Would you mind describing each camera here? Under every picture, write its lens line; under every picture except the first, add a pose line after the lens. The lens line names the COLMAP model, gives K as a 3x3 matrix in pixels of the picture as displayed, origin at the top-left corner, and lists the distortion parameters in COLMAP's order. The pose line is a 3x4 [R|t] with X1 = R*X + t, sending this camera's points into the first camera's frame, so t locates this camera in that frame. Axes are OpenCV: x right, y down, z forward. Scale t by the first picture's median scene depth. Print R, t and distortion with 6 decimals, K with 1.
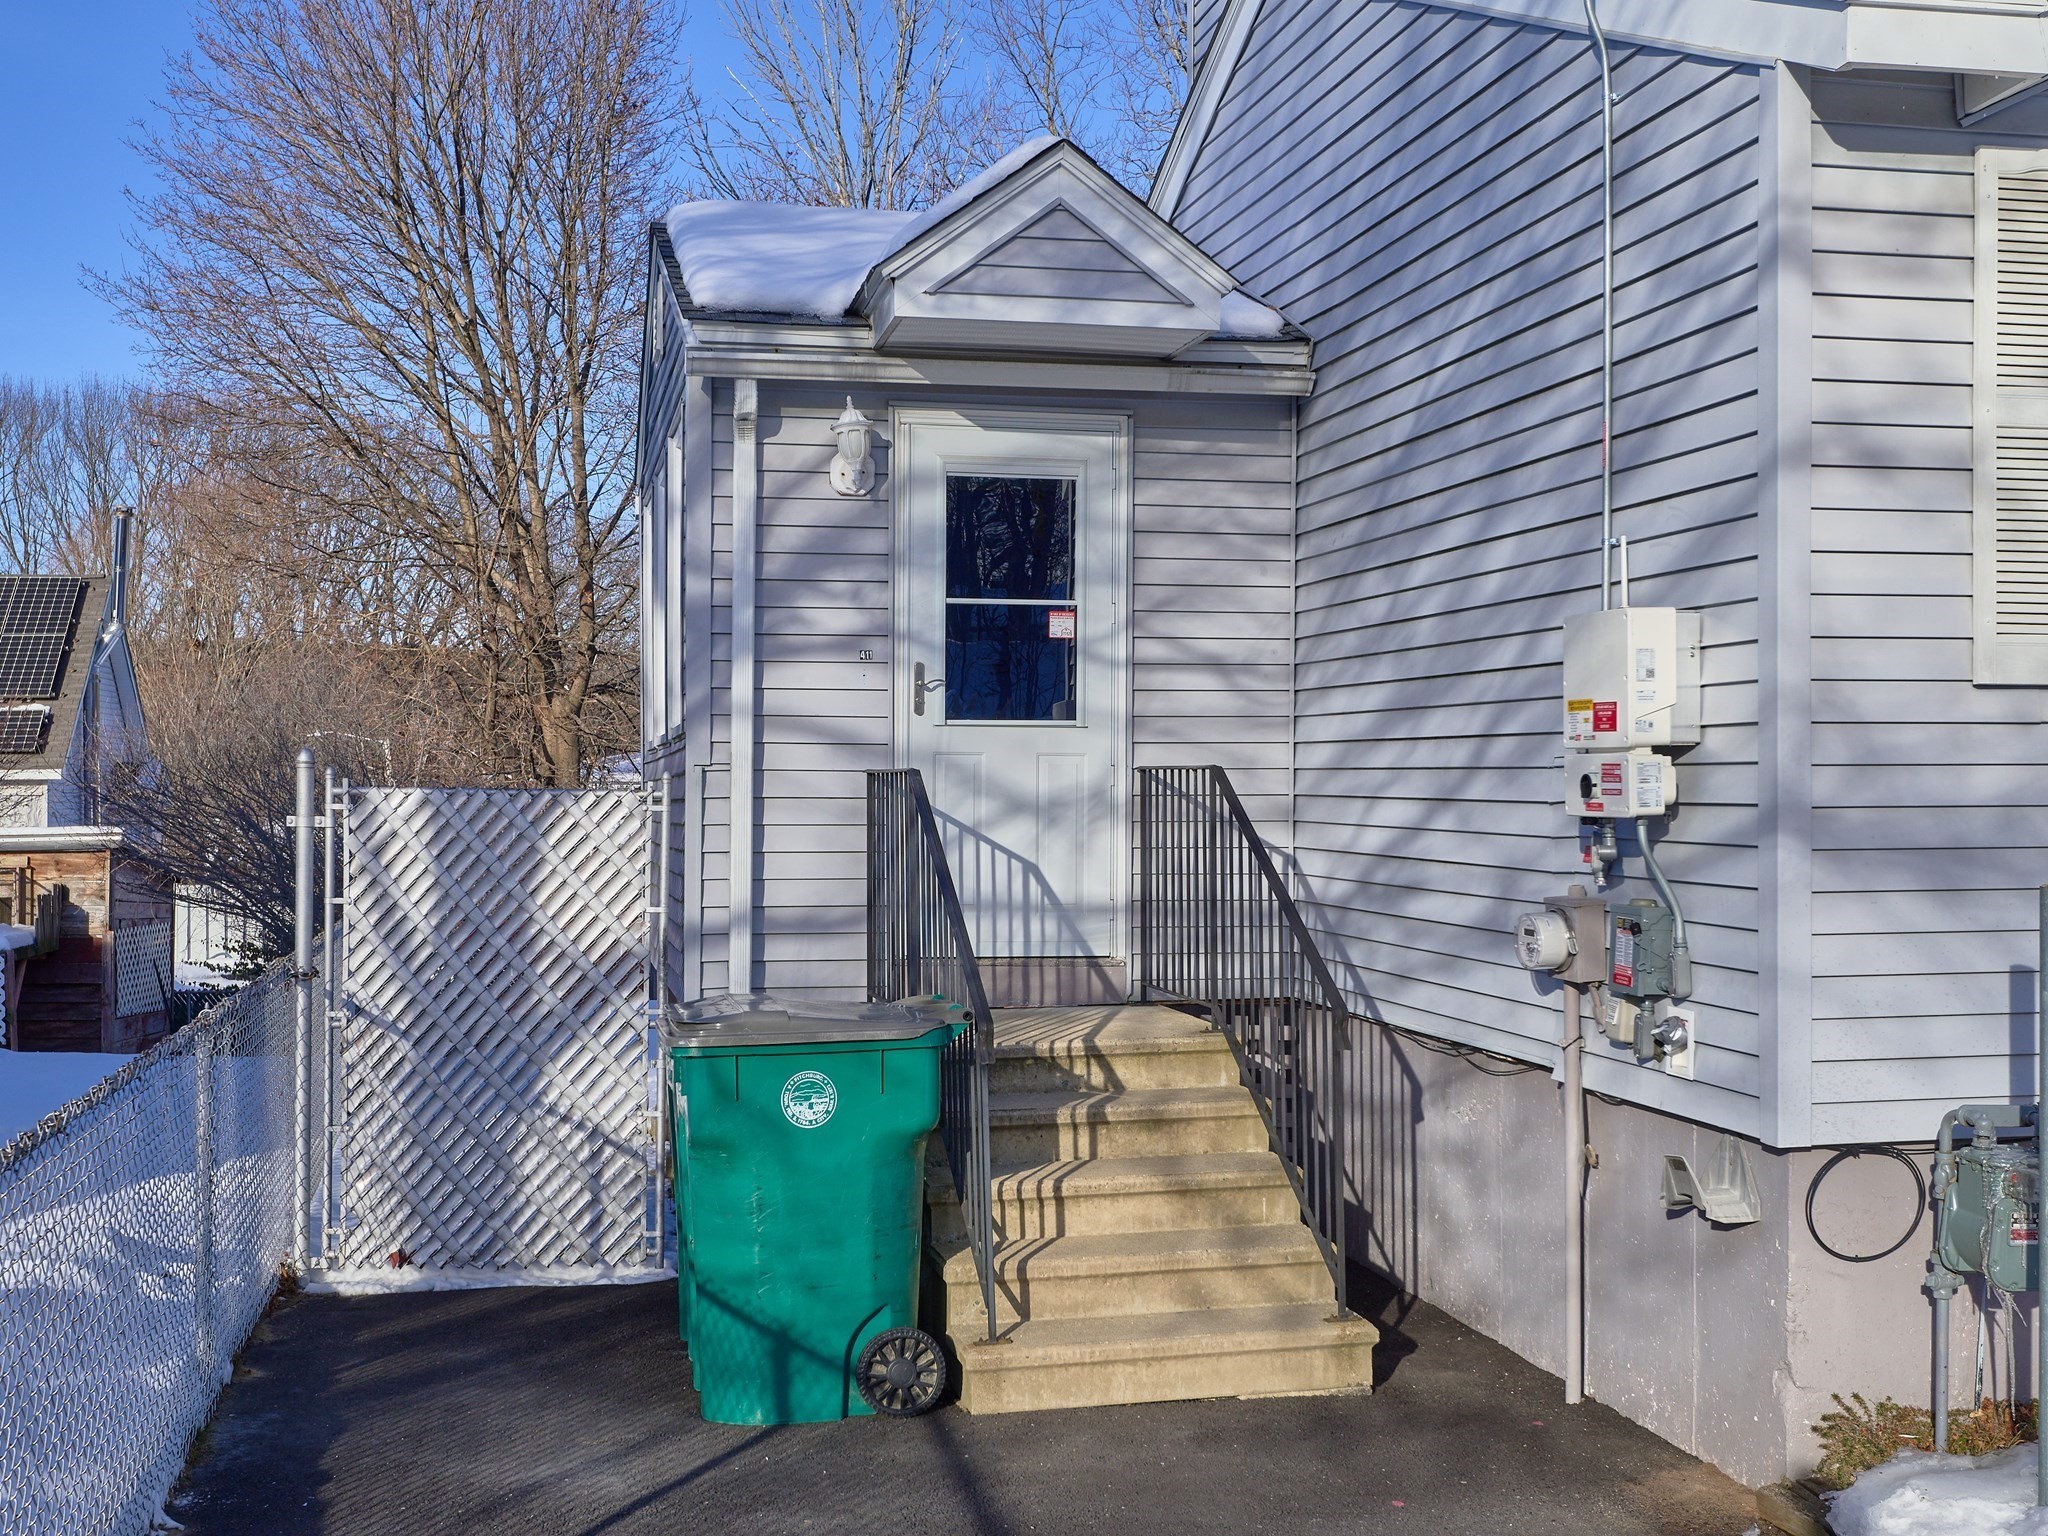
lens RADIAL K [[2100.0, 0, 1024.0], [0, 2100.0, 768.0], [0, 0, 1]] dist [-0.005722, -0.009788]
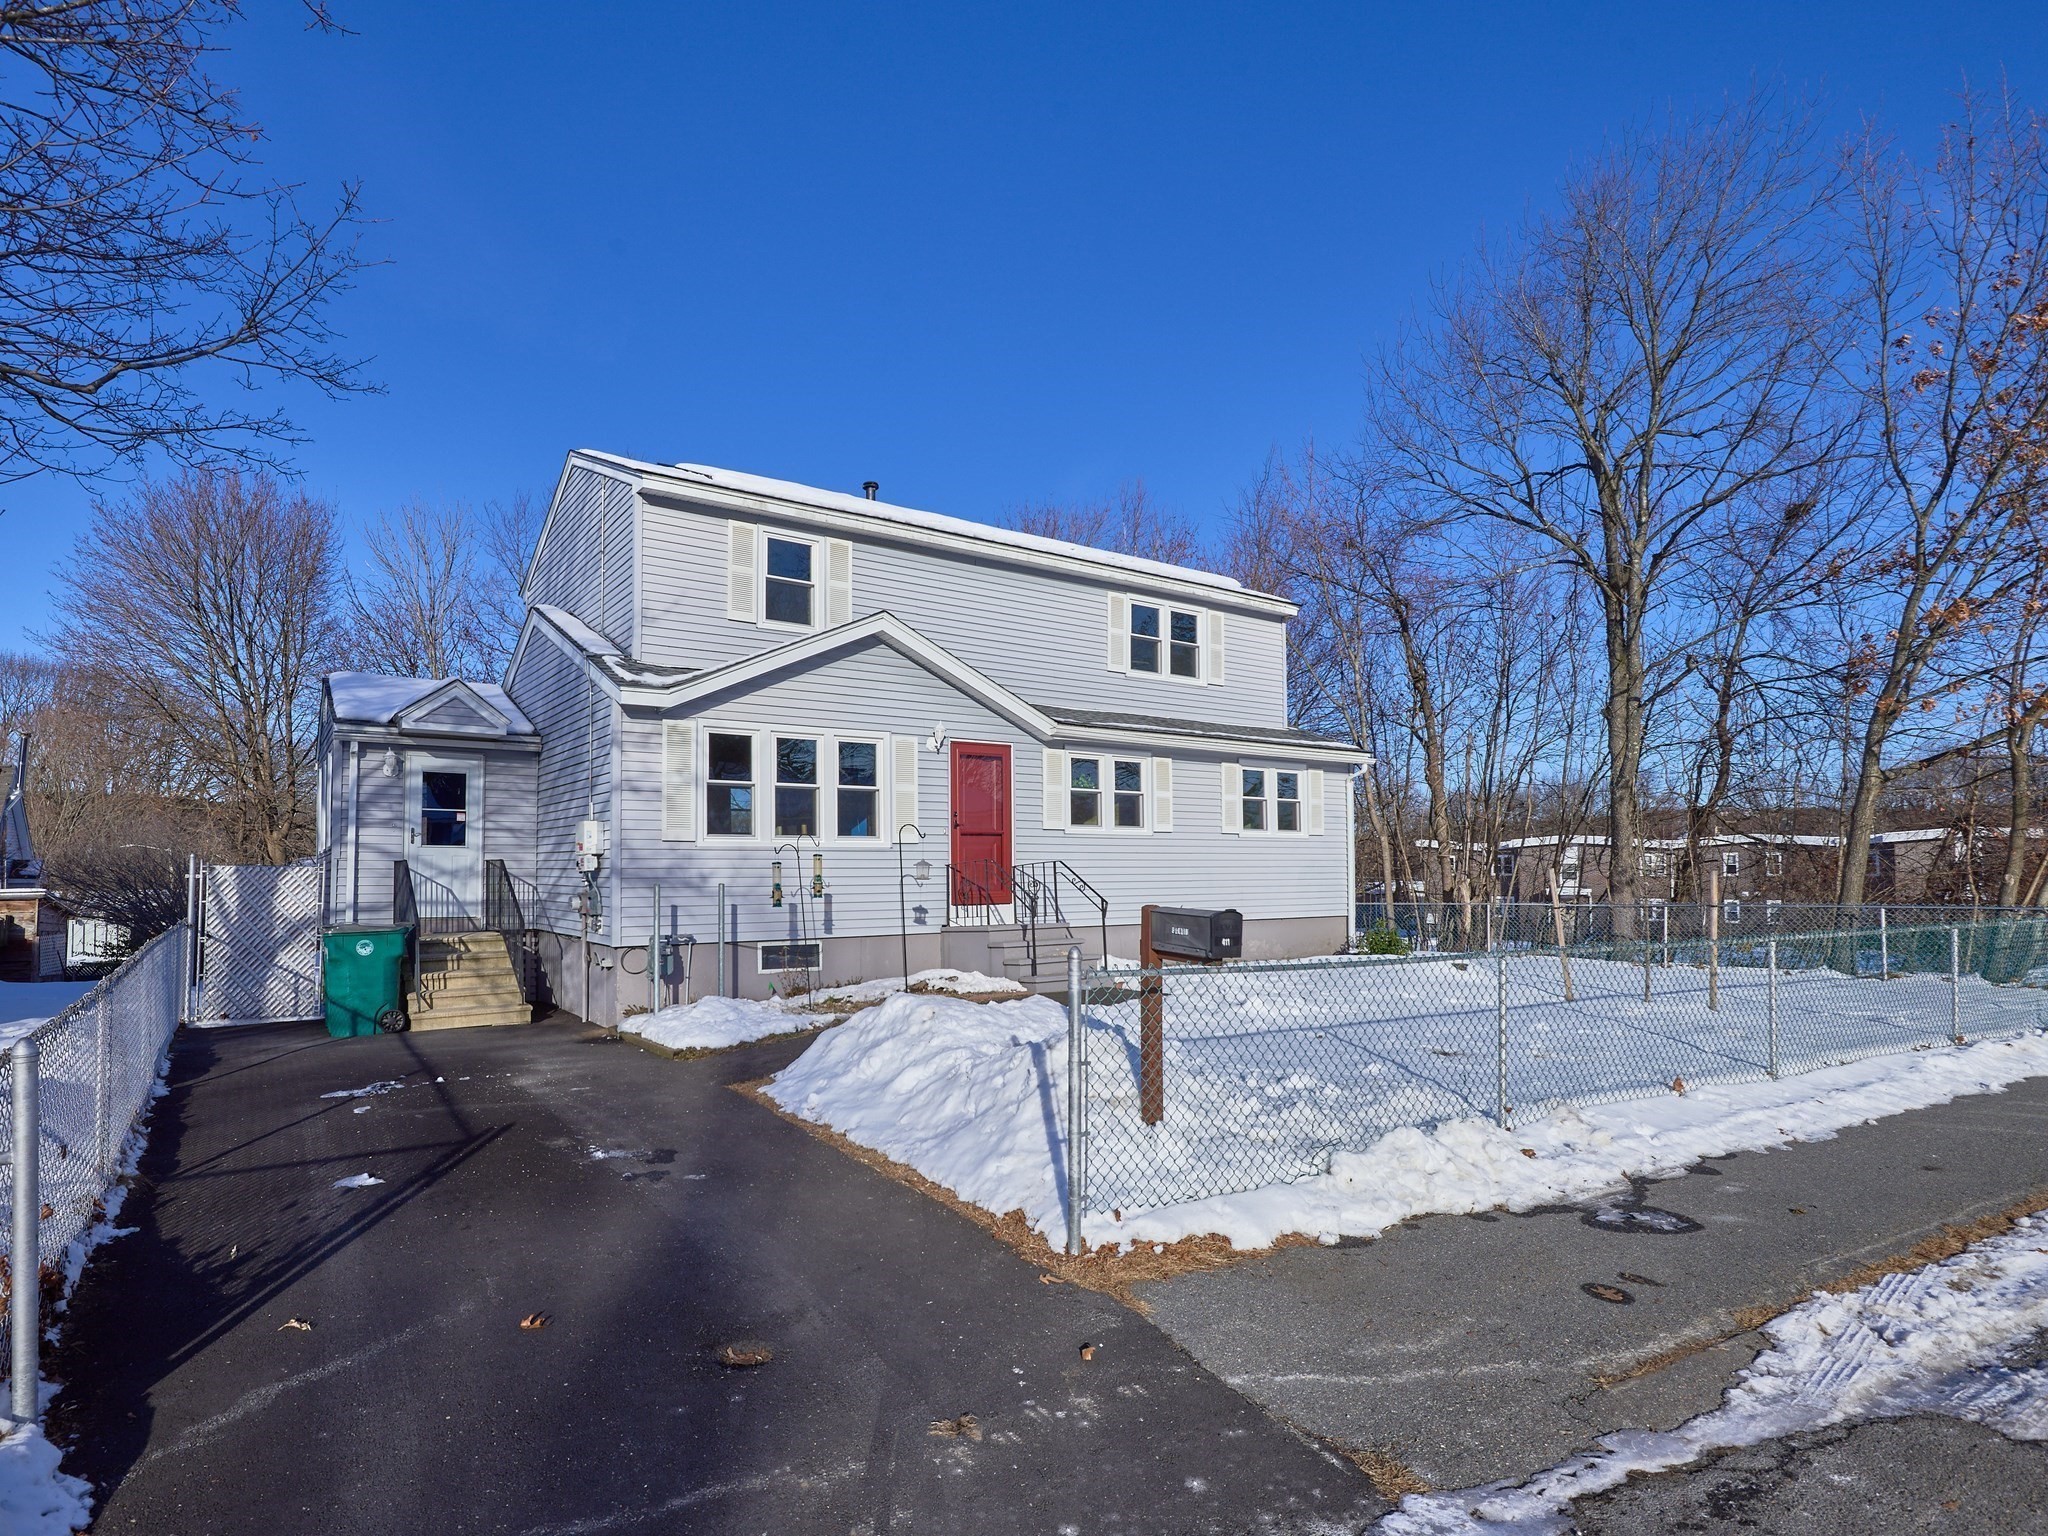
lens RADIAL K [[1203.2, 0, 1023.8], [0, 1203.2, 834.7], [0, 0, 1]] dist [-0.000402, 0.000227]
pose [[0.939816, 0.012069, 0.341467, 0.207040], [-0.002272, 0.999575, -0.029077, 0.012997], [-0.341672, 0.026551, 0.939444, -1.098444]]
